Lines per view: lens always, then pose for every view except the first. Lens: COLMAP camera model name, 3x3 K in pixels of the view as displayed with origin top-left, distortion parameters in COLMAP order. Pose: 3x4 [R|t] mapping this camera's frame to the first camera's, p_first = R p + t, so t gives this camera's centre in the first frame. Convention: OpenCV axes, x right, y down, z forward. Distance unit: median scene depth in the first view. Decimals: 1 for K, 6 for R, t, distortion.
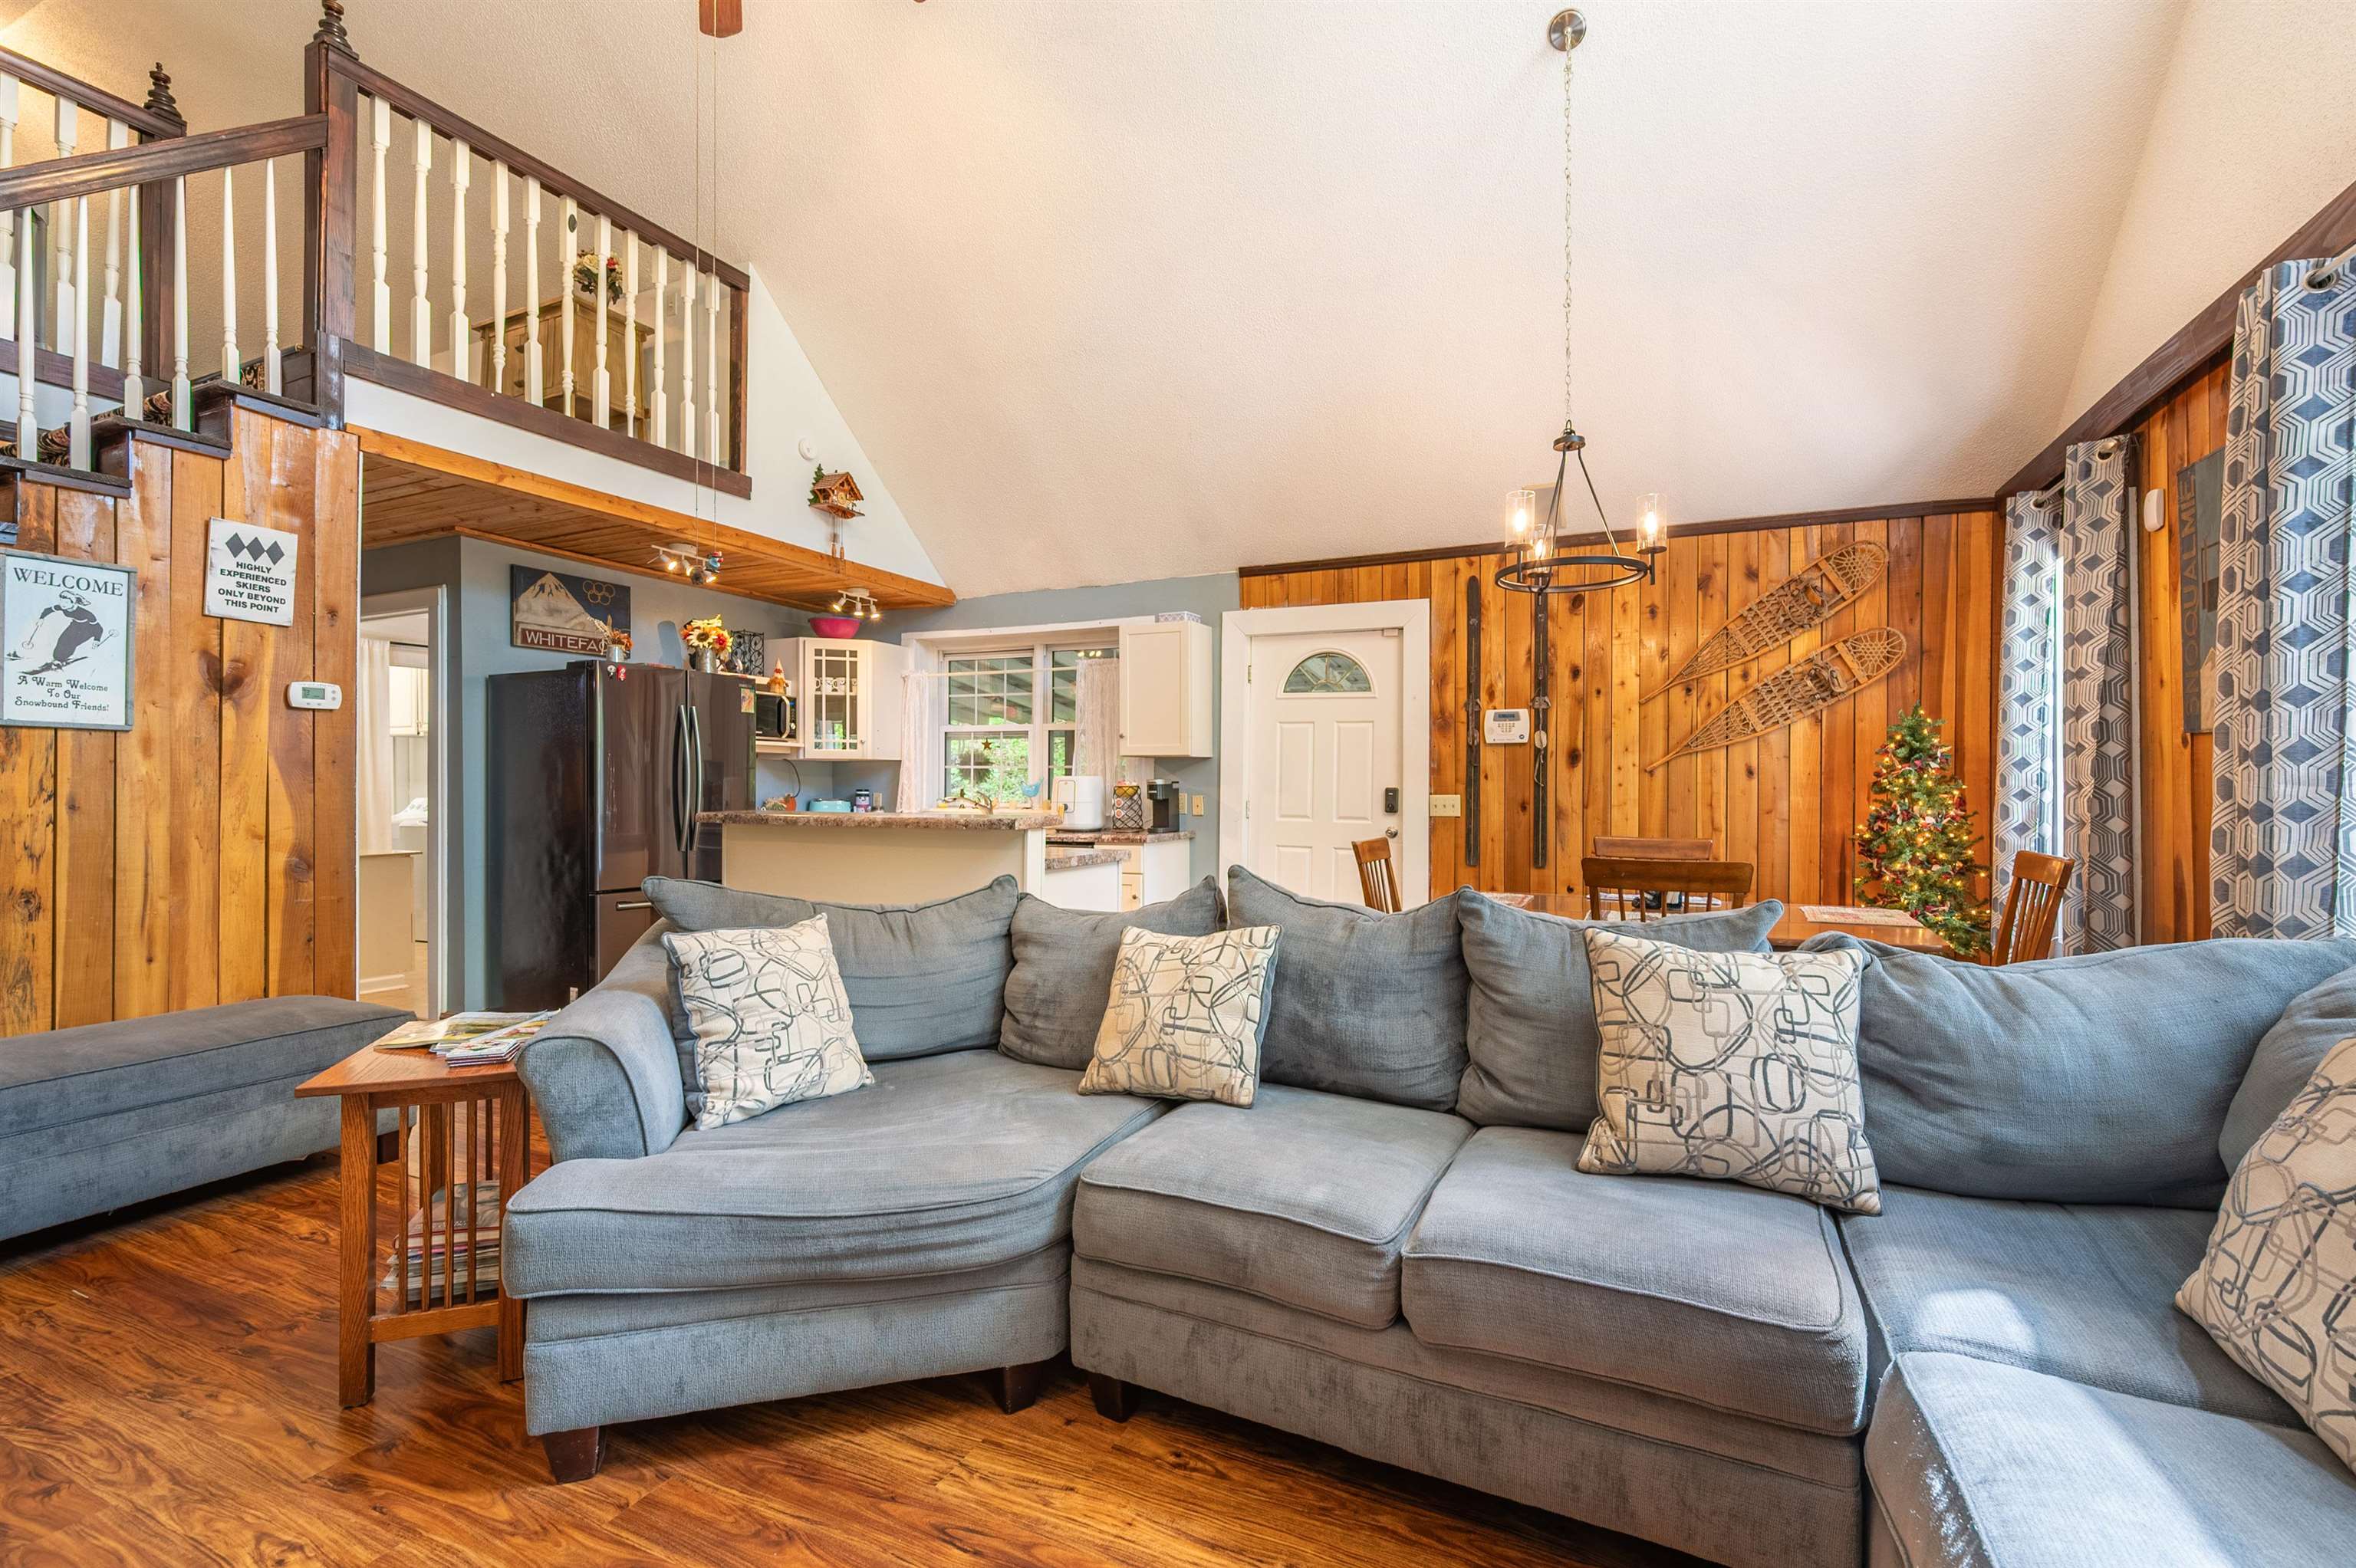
lens RADIAL K [[1015.7, 0, 1167.4], [0, 1015.7, 780.1], [0, 0, 1]] dist [-0.001439, -0.000219]
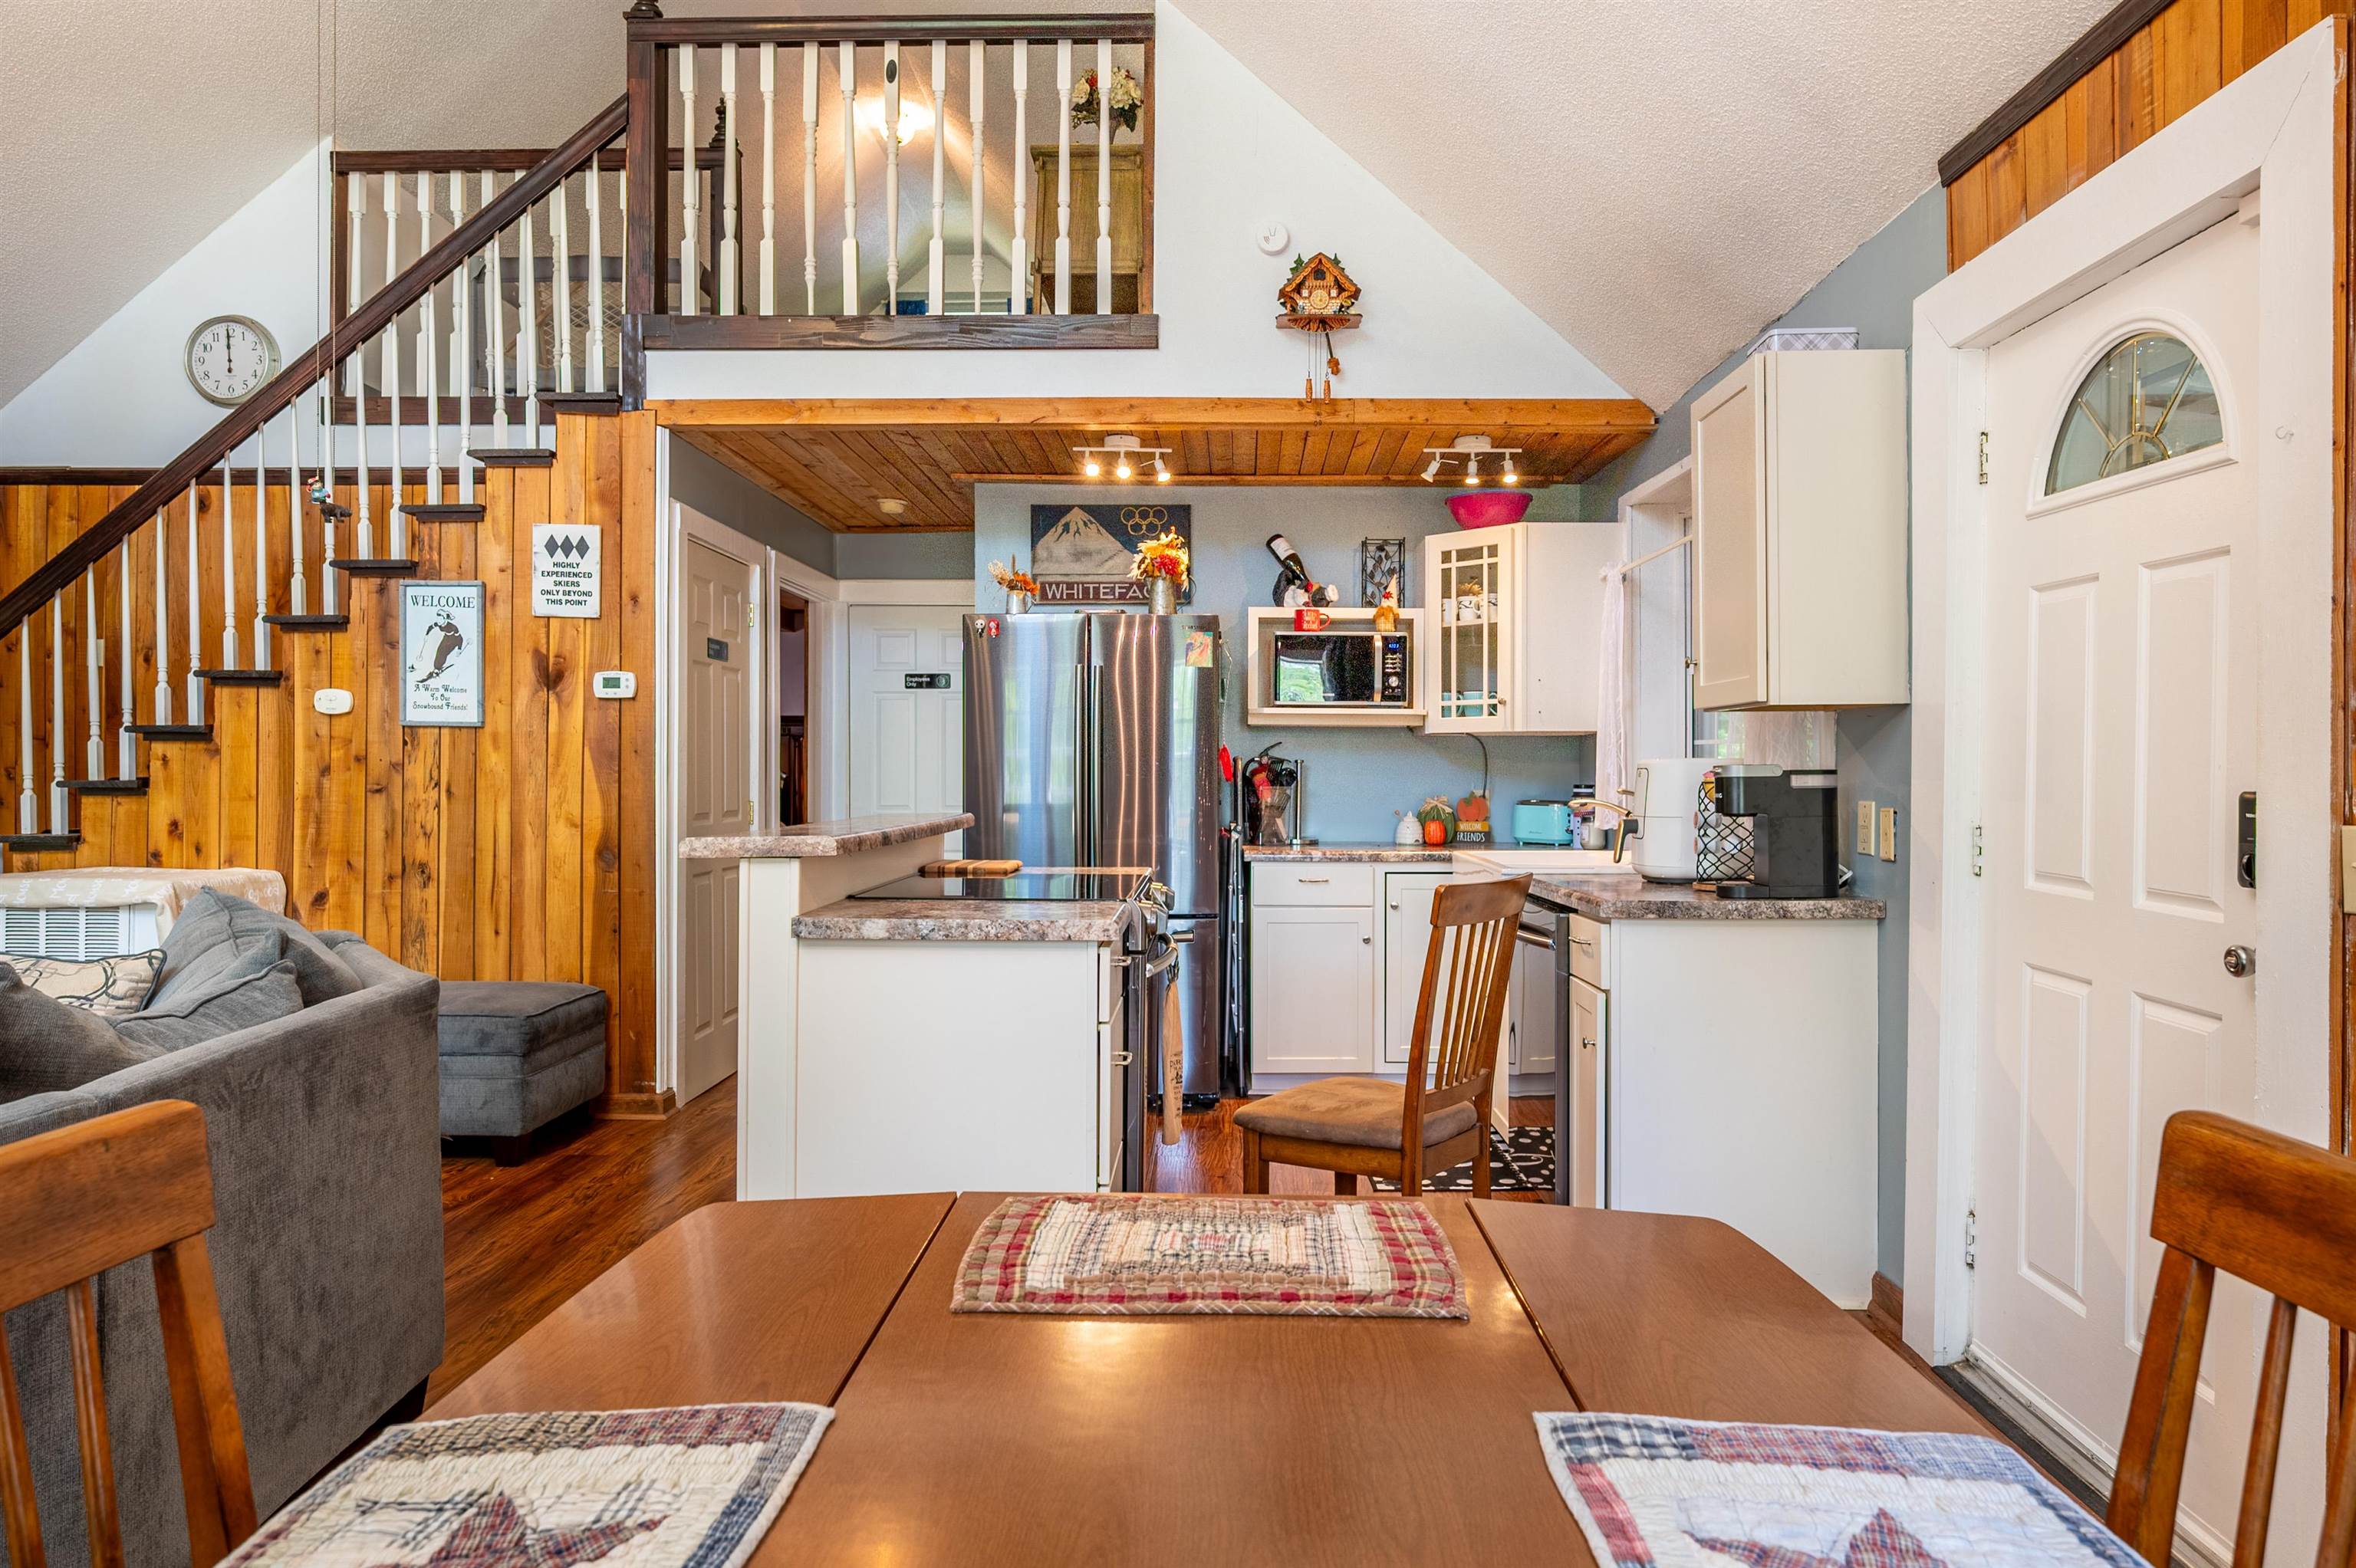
lens RADIAL K [[1449.0, 0, 1215.0], [0, 1449.0, 775.1], [0, 0, 1]] dist [-0.008159, 0.002934]
pose [[0.427469, 0.002221, -0.904027, 0.651865], [0.002523, 0.999990, 0.003649, 0.001224], [0.904026, -0.003841, 0.427459, 0.876997]]
